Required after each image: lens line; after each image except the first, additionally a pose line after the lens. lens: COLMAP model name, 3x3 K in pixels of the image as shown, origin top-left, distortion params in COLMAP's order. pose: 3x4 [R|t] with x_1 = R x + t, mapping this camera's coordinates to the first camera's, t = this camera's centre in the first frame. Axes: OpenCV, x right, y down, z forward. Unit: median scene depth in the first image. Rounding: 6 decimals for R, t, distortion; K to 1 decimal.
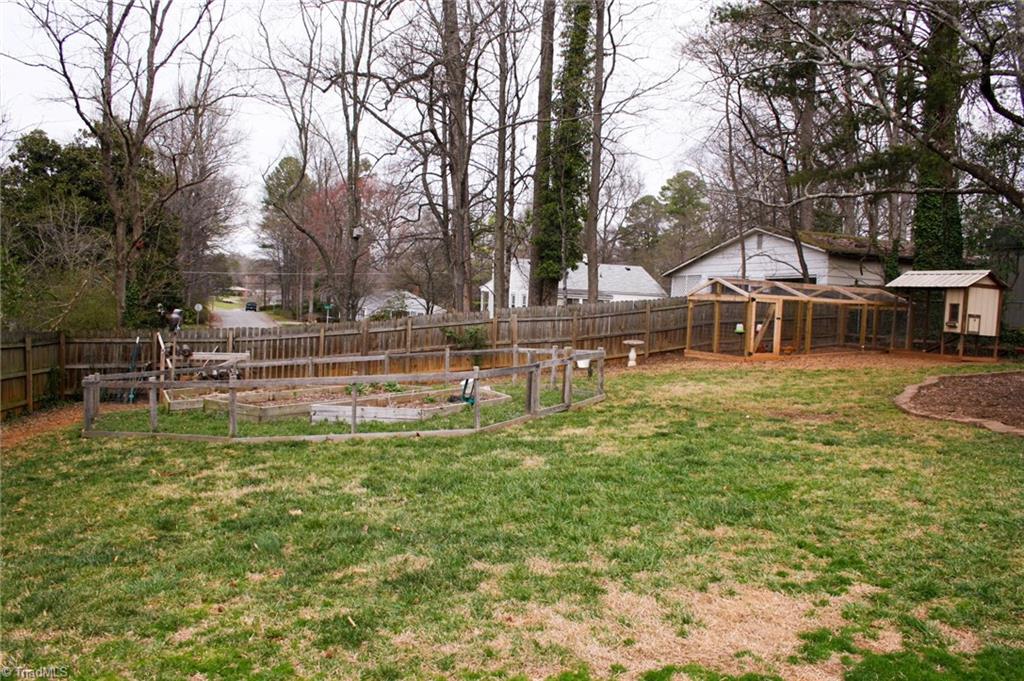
lens RADIAL K [[861.7, 0, 513.4], [0, 861.7, 340.7], [0, 0, 1]] dist [-0.154738, 0.134656]
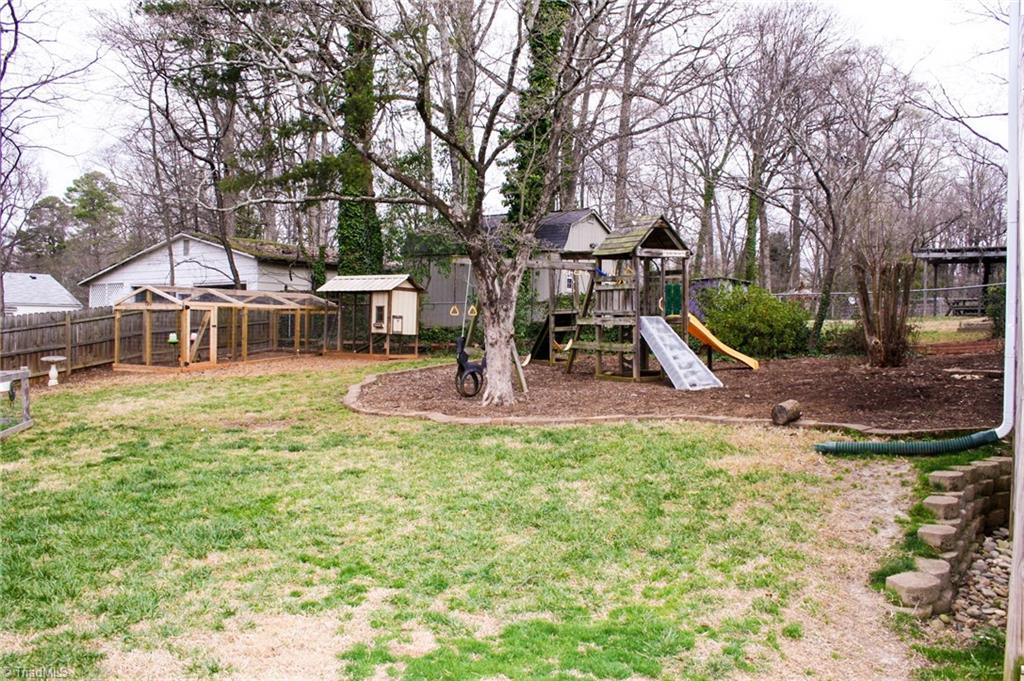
lens RADIAL K [[861.7, 0, 515.3], [0, 861.7, 343.6], [0, 0, 1]] dist [-0.154738, 0.134656]
pose [[0.788681, -0.045627, 0.613107, -0.012006], [0.048491, 0.998752, 0.011948, -0.000843], [-0.612887, 0.020307, 0.789909, 0.019493]]
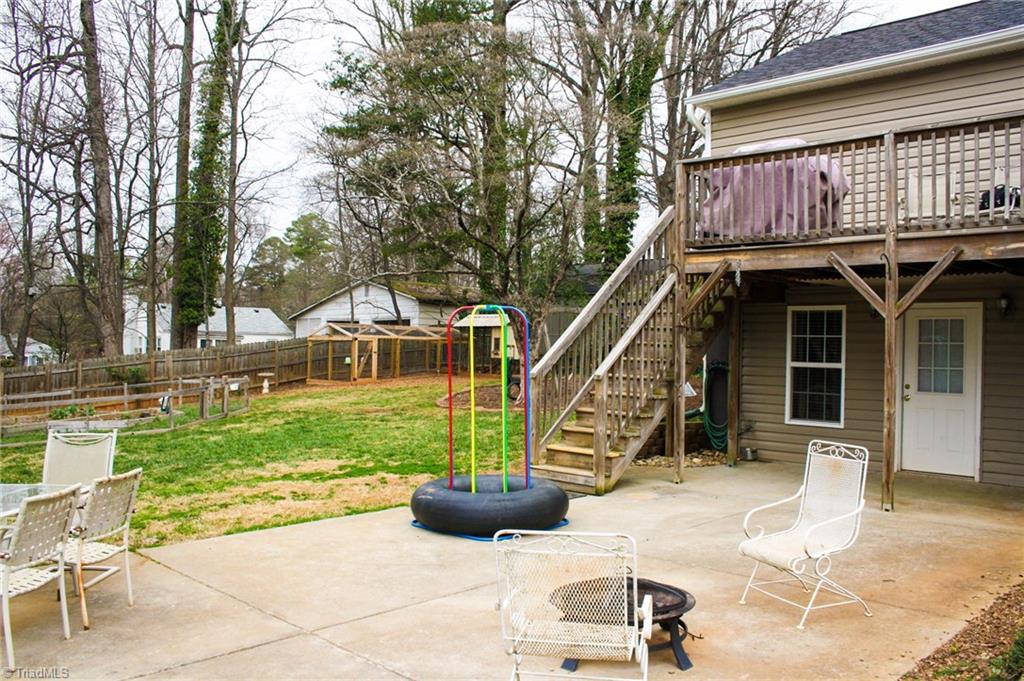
lens RADIAL K [[861.7, 0, 503.6], [0, 861.7, 336.1], [0, 0, 1]] dist [-0.154738, 0.134656]
pose [[0.914158, -0.023183, 0.404695, -0.051383], [0.042431, 0.998351, -0.038655, 0.009260], [-0.403132, 0.052509, 0.913634, -0.320534]]
